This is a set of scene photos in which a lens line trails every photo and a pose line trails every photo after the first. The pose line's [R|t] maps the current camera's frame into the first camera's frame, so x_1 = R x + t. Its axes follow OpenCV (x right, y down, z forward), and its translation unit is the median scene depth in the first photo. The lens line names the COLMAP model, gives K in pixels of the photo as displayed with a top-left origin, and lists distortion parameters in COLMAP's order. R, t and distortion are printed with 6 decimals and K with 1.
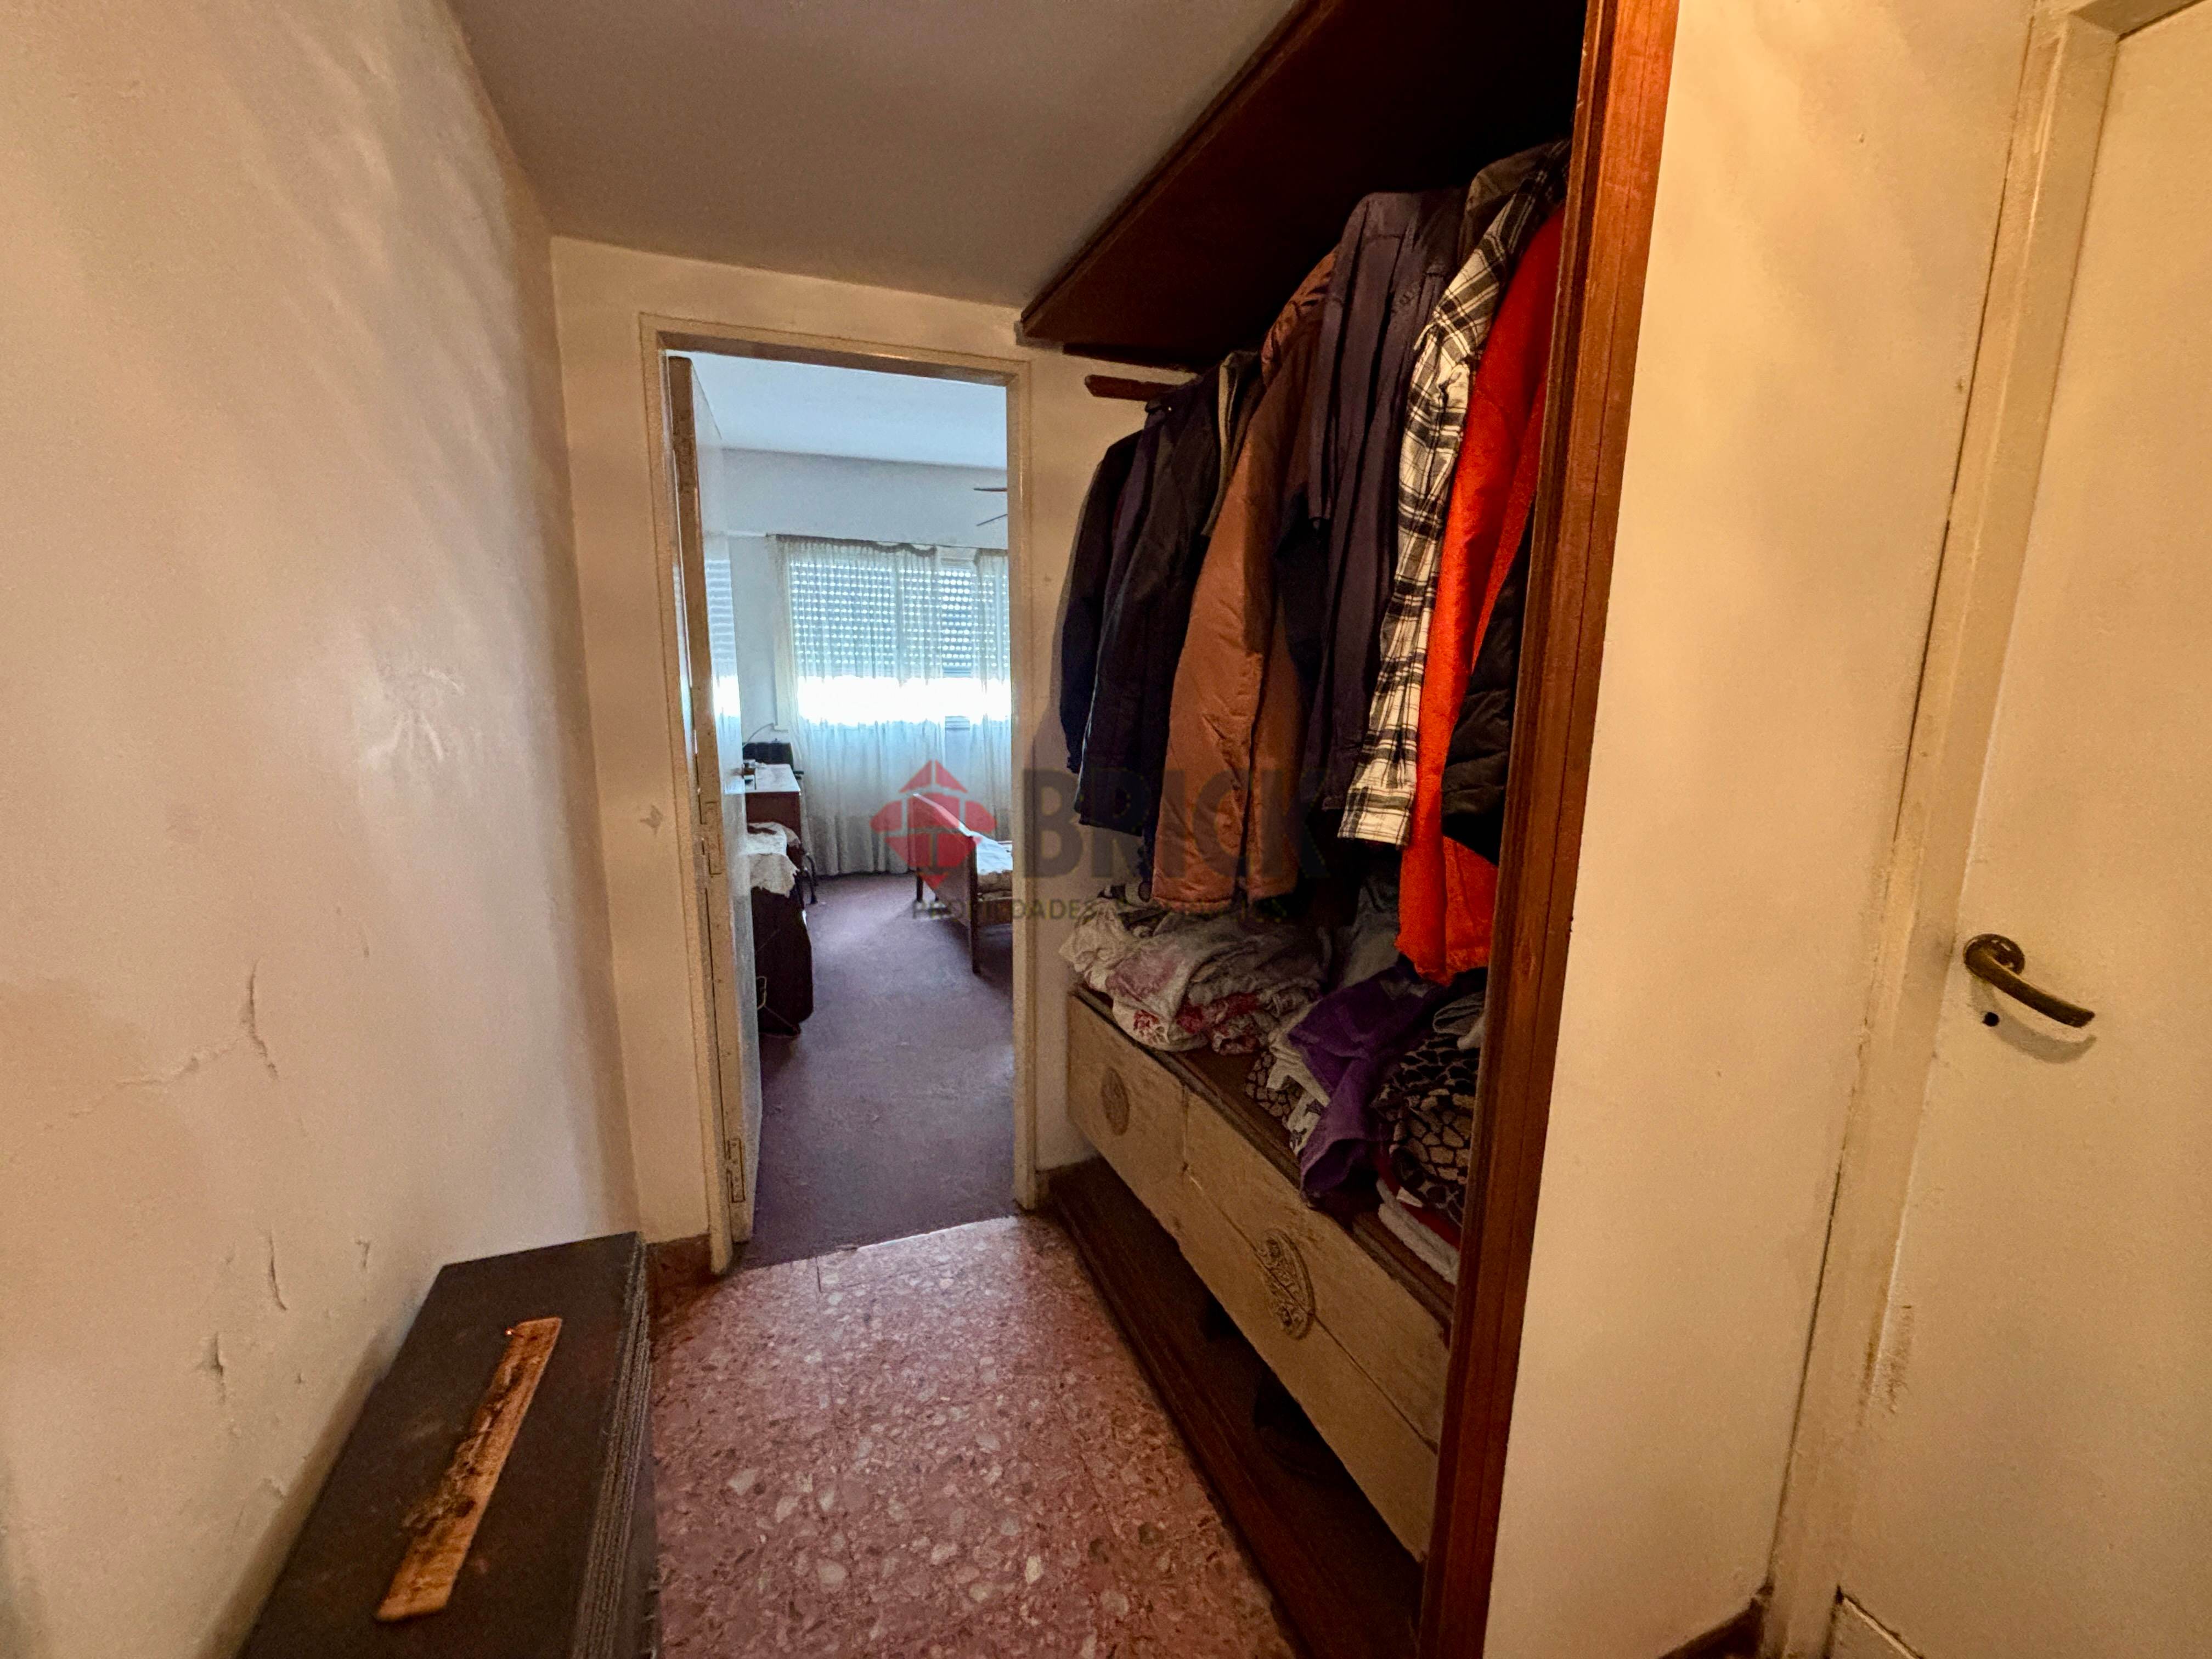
lens RADIAL K [[887.1, 0, 1108.5], [0, 887.1, 836.6], [0, 0, 1]] dist [-0.006391, 0.002159]
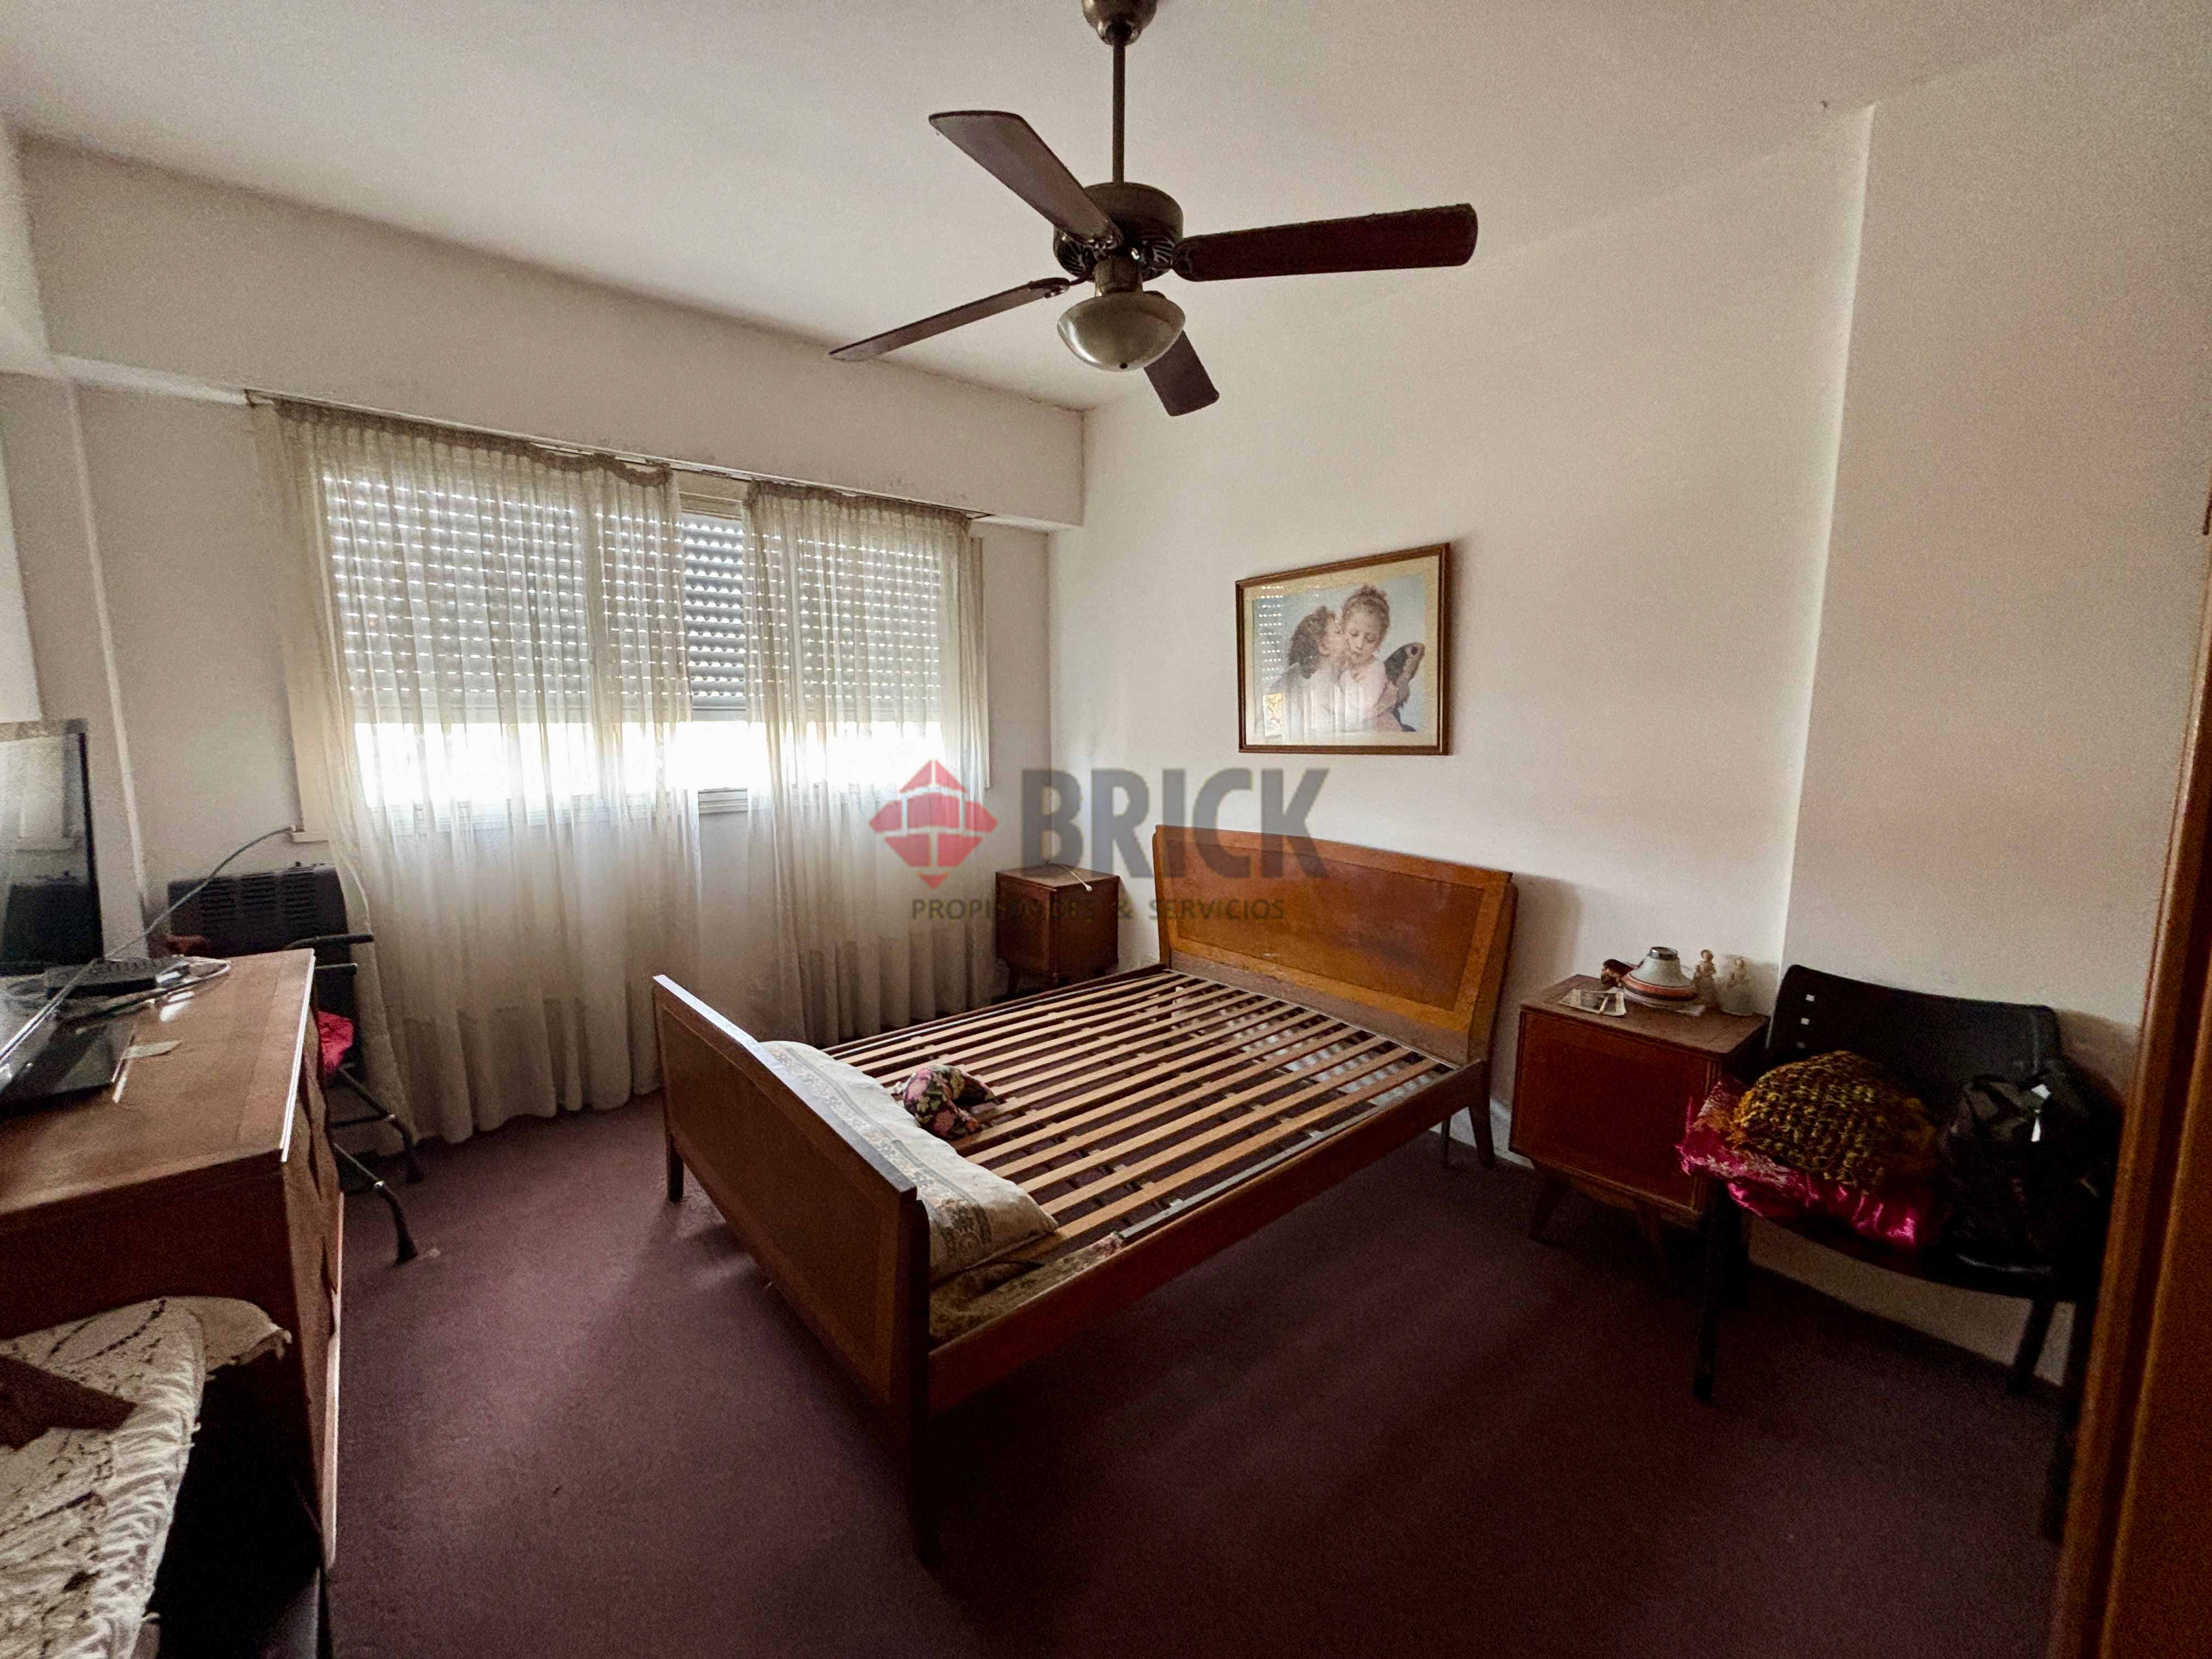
lens RADIAL K [[887.1, 0, 1100.8], [0, 887.1, 819.4], [0, 0, 1]] dist [-0.006391, 0.002159]
pose [[0.949630, -0.049371, 0.309459, -0.125842], [0.066144, 0.996842, -0.043940, -0.084368], [-0.306313, 0.062196, 0.949897, 0.443835]]
